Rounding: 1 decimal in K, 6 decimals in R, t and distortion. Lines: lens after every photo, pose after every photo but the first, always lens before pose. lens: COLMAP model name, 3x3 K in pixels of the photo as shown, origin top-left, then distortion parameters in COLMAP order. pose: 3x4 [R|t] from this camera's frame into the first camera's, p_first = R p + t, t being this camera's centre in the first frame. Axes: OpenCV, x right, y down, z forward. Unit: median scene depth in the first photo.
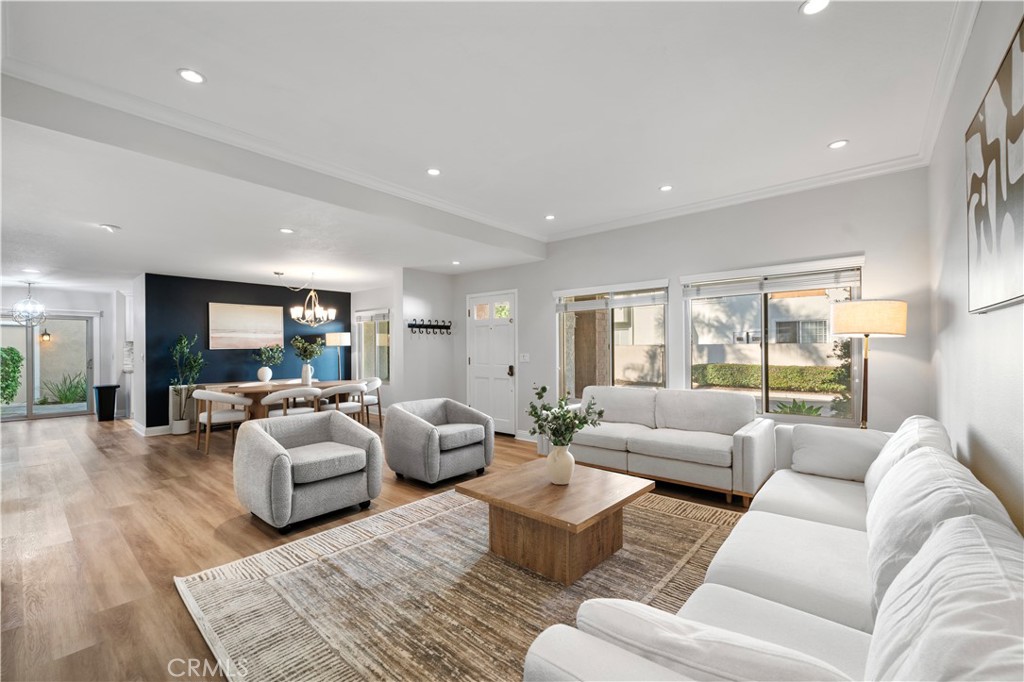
lens RADIAL K [[418.2, 0, 513.9], [0, 418.2, 346.5], [0, 0, 1]] dist [0.002154, 0.000055]
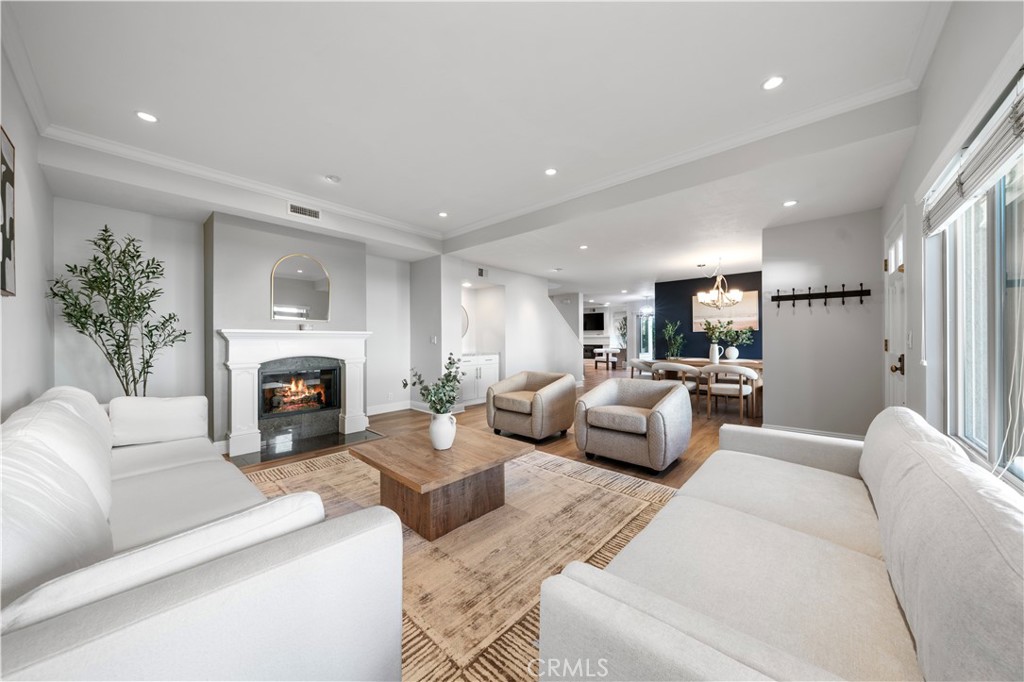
lens RADIAL K [[344.9, 0, 514.8], [0, 344.9, 339.5], [0, 0, 1]] dist [-0.005398, 0.000212]
pose [[-0.020462, 0.008930, -0.999751, 0.419492], [0.013083, 0.999877, 0.008664, 0.016213], [0.999705, -0.012902, -0.020576, 0.507355]]
